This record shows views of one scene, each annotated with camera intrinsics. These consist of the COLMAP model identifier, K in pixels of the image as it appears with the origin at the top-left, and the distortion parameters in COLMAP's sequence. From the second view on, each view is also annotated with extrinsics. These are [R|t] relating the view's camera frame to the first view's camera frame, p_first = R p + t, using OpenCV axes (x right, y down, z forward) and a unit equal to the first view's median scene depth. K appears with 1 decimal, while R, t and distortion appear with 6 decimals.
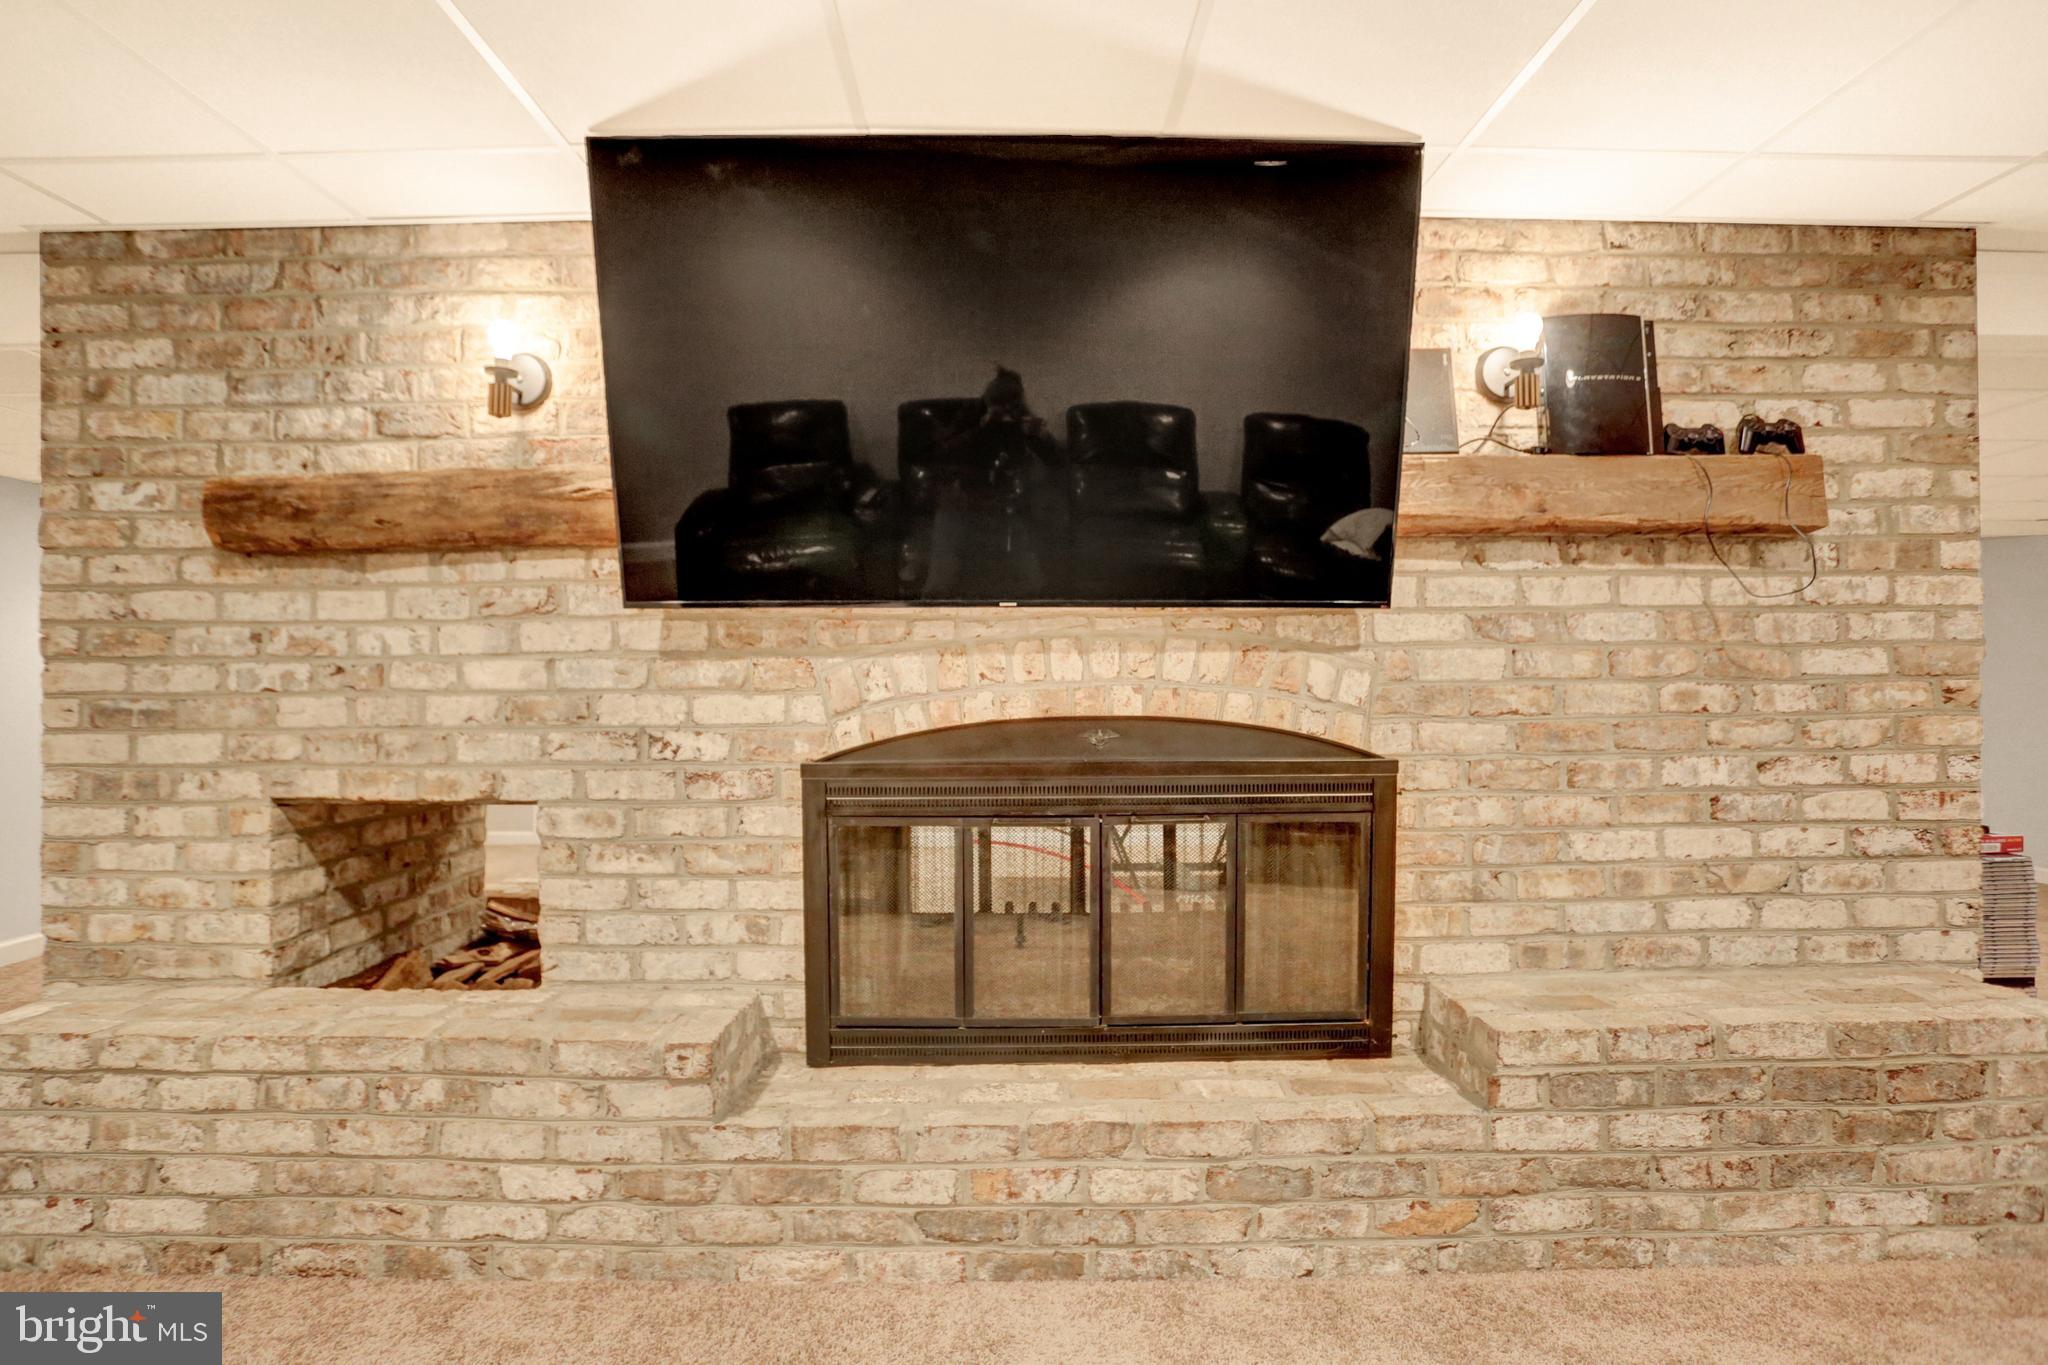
lens RADIAL K [[1001.8, 0, 1018.0], [0, 1001.8, 681.1], [0, 0, 1]] dist [-0.065849, 0.023251]
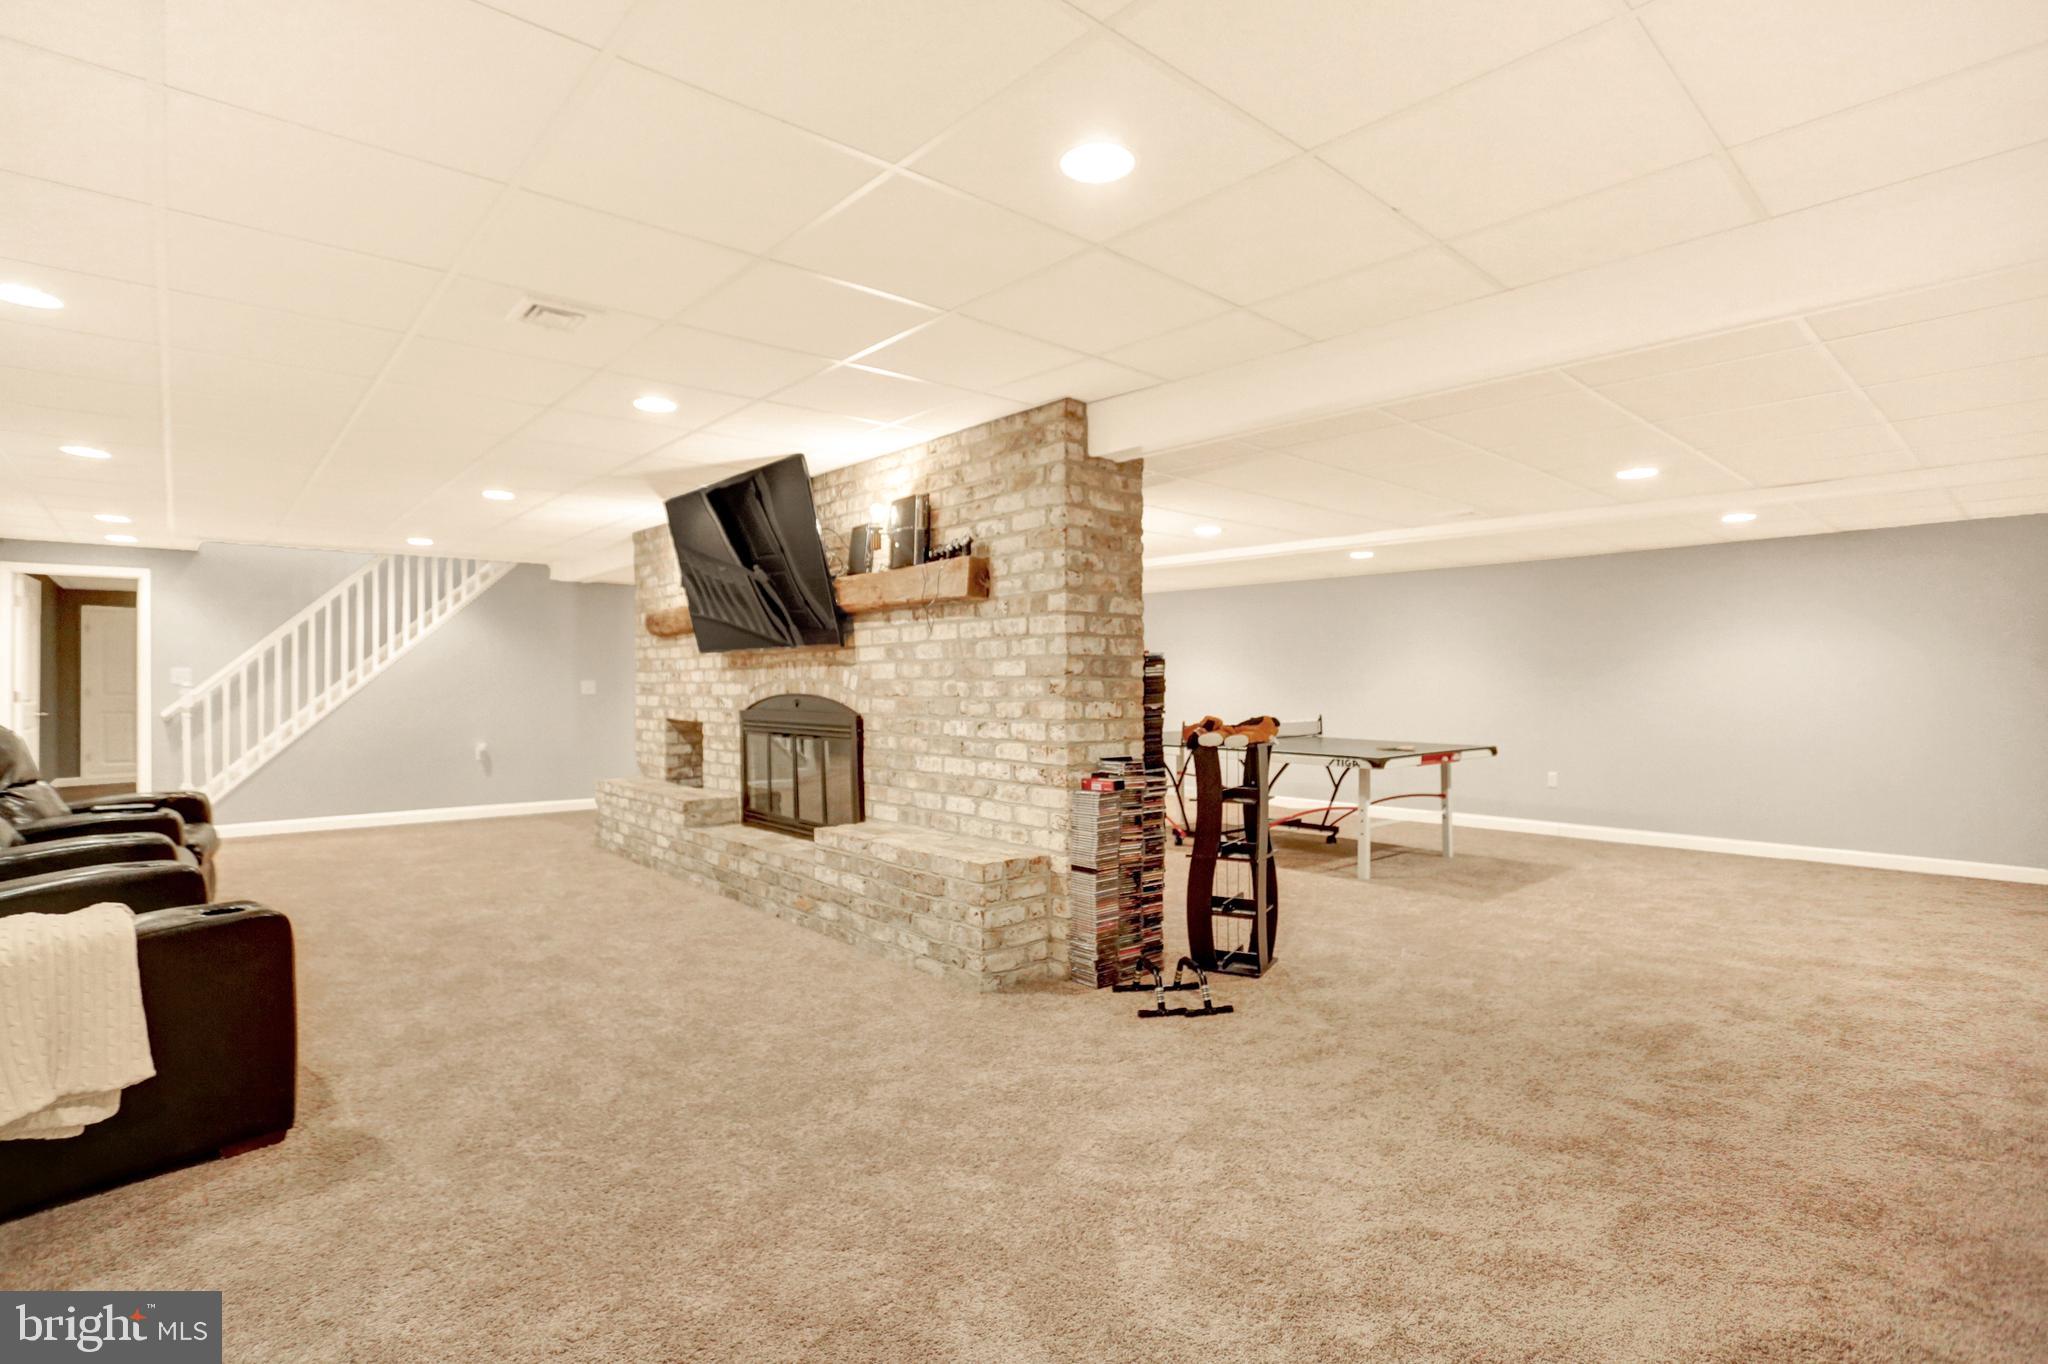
lens RADIAL K [[1001.8, 0, 1014.4], [0, 1001.8, 690.9], [0, 0, 1]] dist [-0.065849, 0.023251]
pose [[0.648920, 0.010367, -0.760786, 2.234780], [0.002241, 0.999877, 0.015538, -0.007947], [0.760854, -0.011788, 0.648817, -0.160429]]
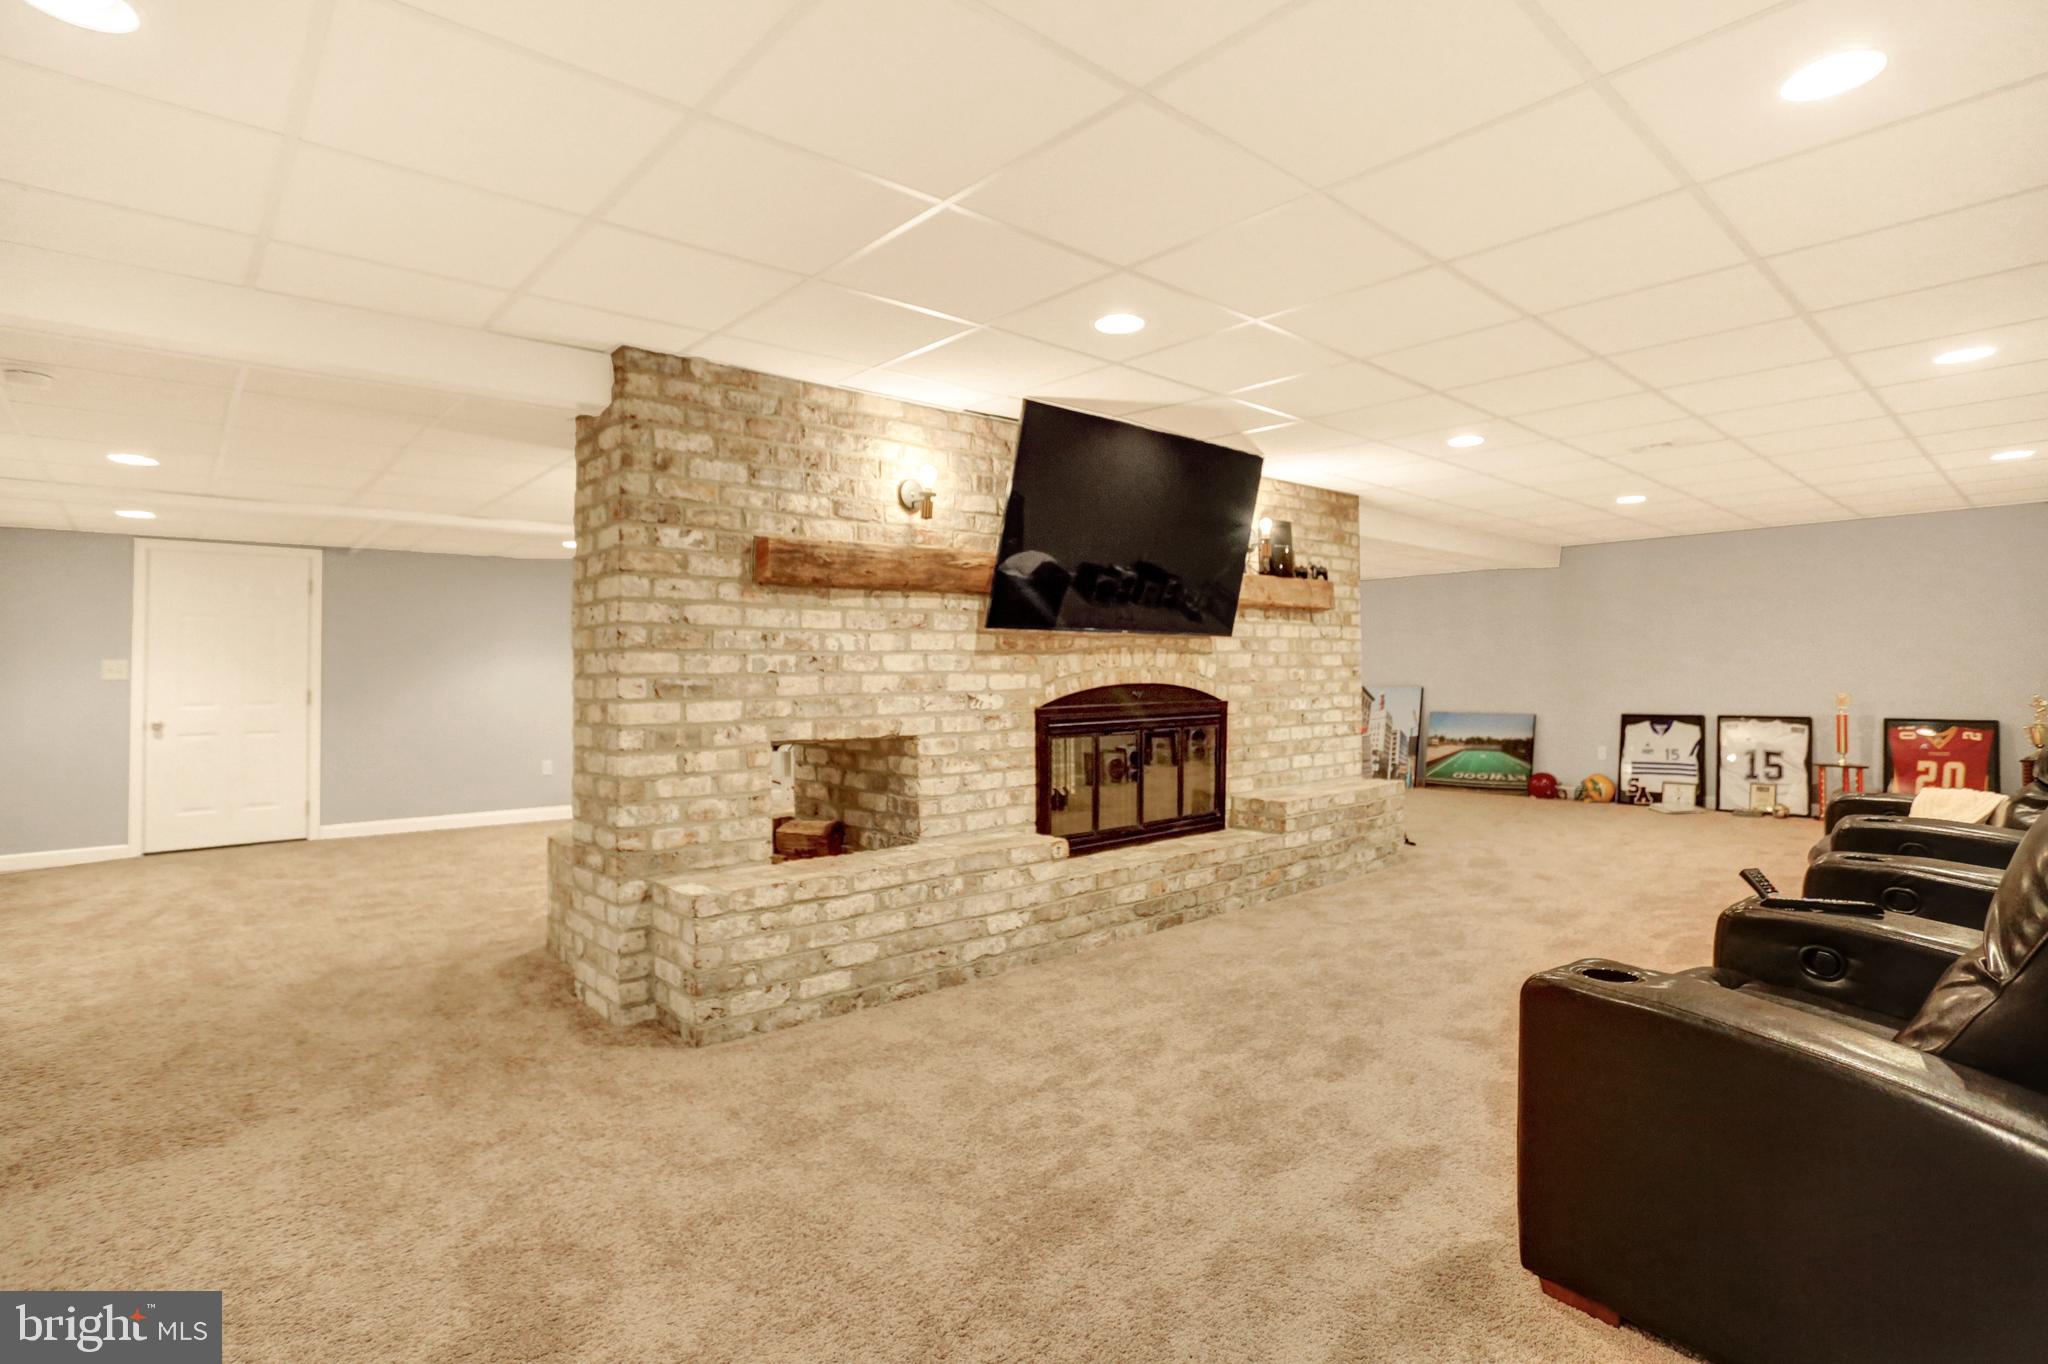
lens RADIAL K [[1001.8, 0, 1008.0], [0, 1001.8, 648.8], [0, 0, 1]] dist [-0.065849, 0.023251]
pose [[0.761488, 0.014230, 0.648022, -1.522886], [0.002178, 0.999697, -0.024511, 0.011950], [-0.648175, 0.020076, 0.761227, -0.460990]]
